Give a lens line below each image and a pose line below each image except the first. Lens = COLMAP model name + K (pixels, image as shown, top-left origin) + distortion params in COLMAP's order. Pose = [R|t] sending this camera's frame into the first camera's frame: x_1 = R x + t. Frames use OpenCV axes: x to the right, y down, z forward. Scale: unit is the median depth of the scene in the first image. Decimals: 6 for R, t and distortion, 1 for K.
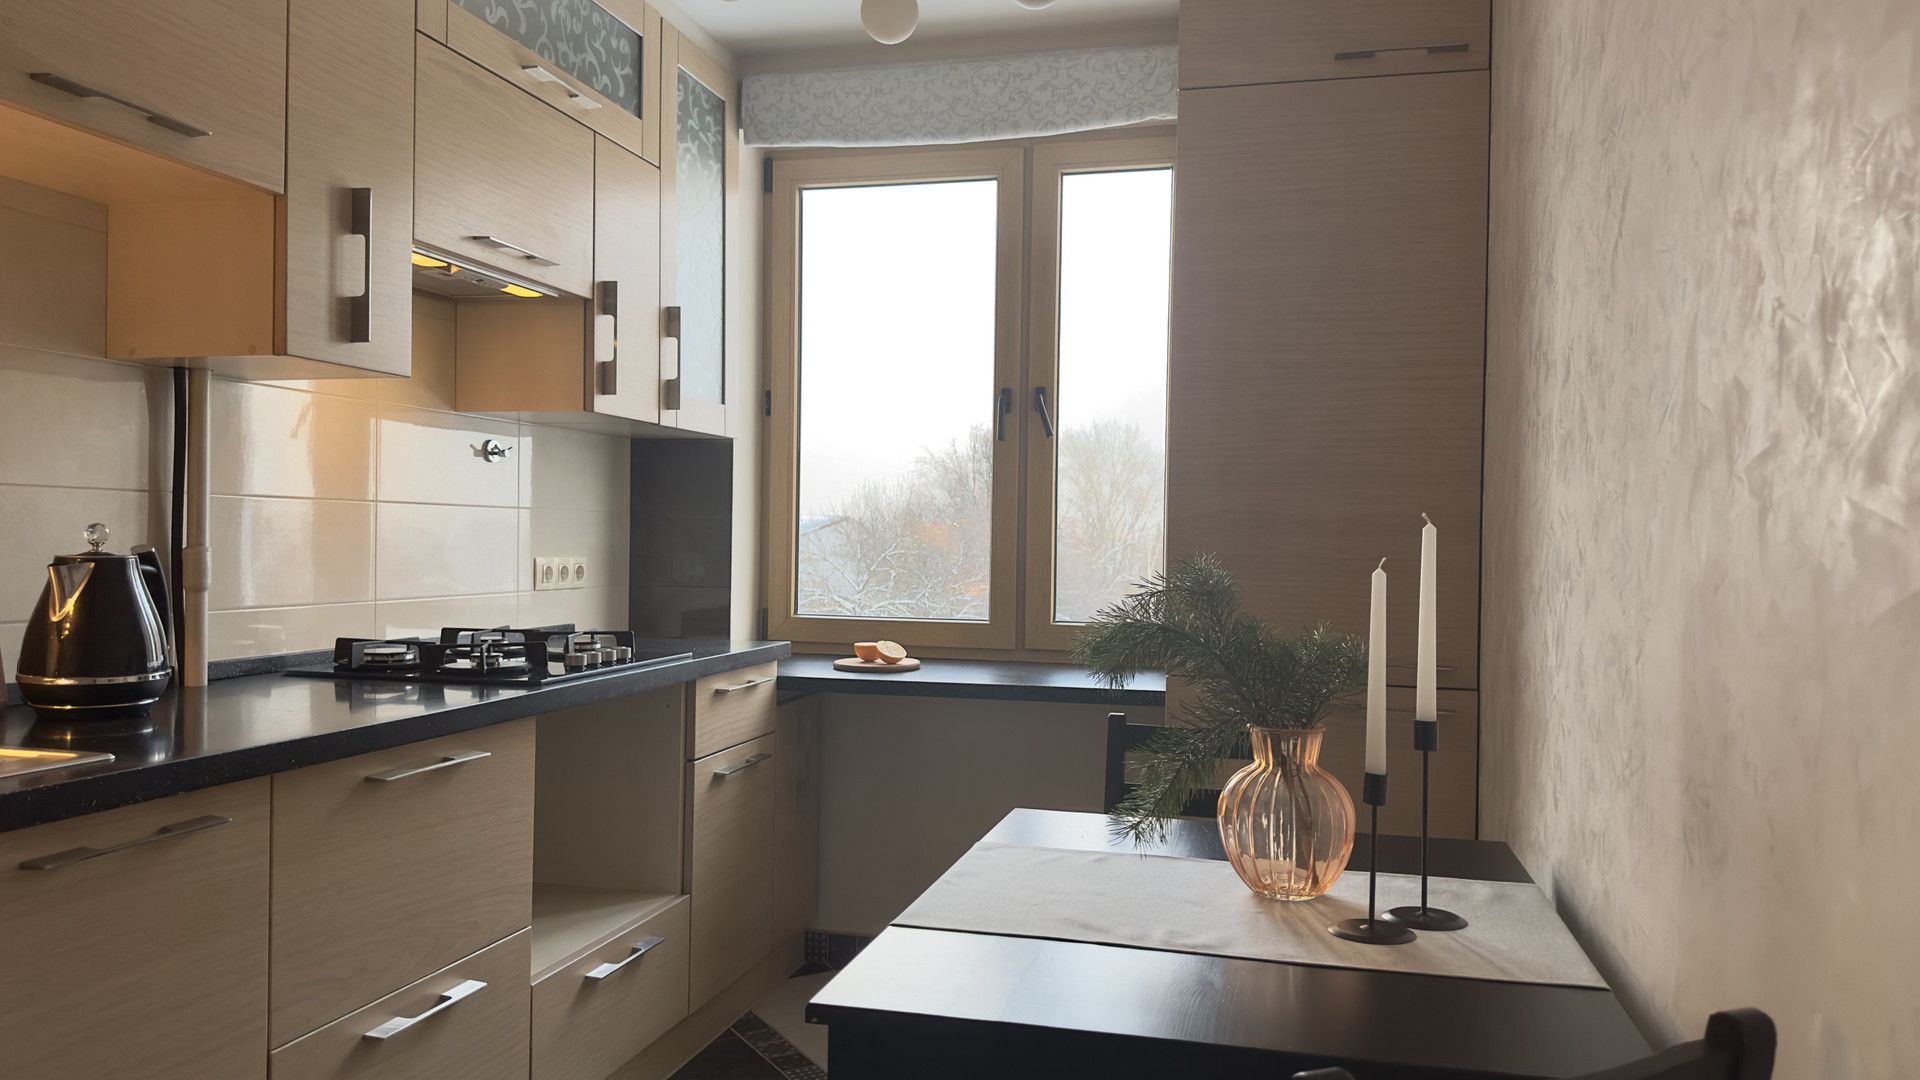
lens RADIAL K [[1334.6, 0, 960.0], [0, 1334.6, 540.0], [0, 0, 1]] dist [0.071794, 0.000207]
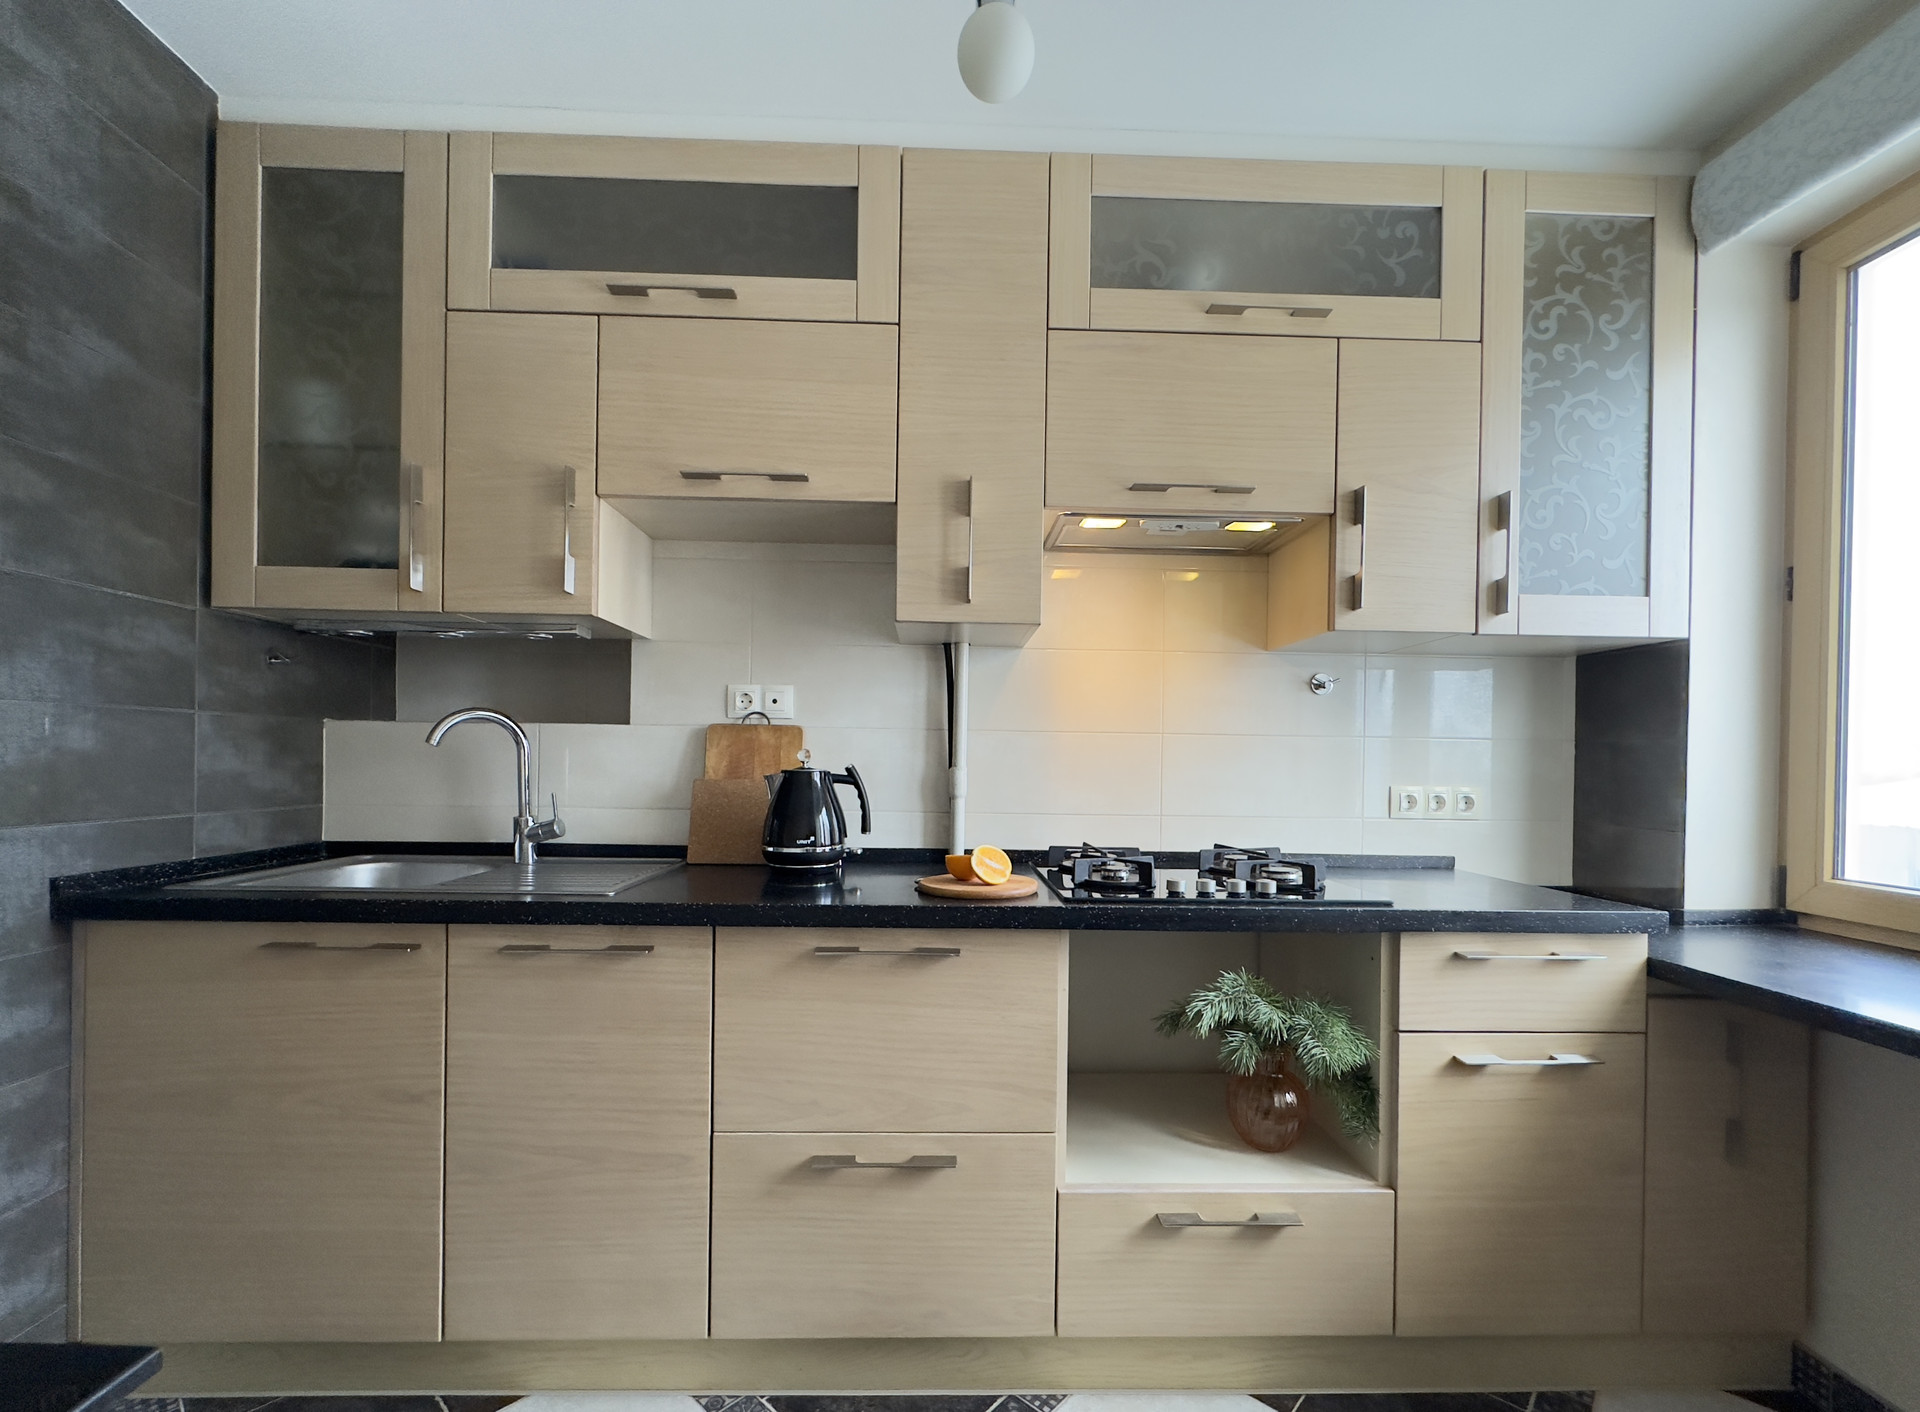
lens RADIAL K [[762.1, 0, 958.7], [0, 762.1, 761.6], [0, 0, 1]] dist [0.000350, 0.000046]
pose [[0.286548, -0.002521, -0.958062, 0.163125], [-0.014619, 0.999869, -0.007004, 0.005324], [0.957954, 0.016013, 0.286474, 0.572733]]
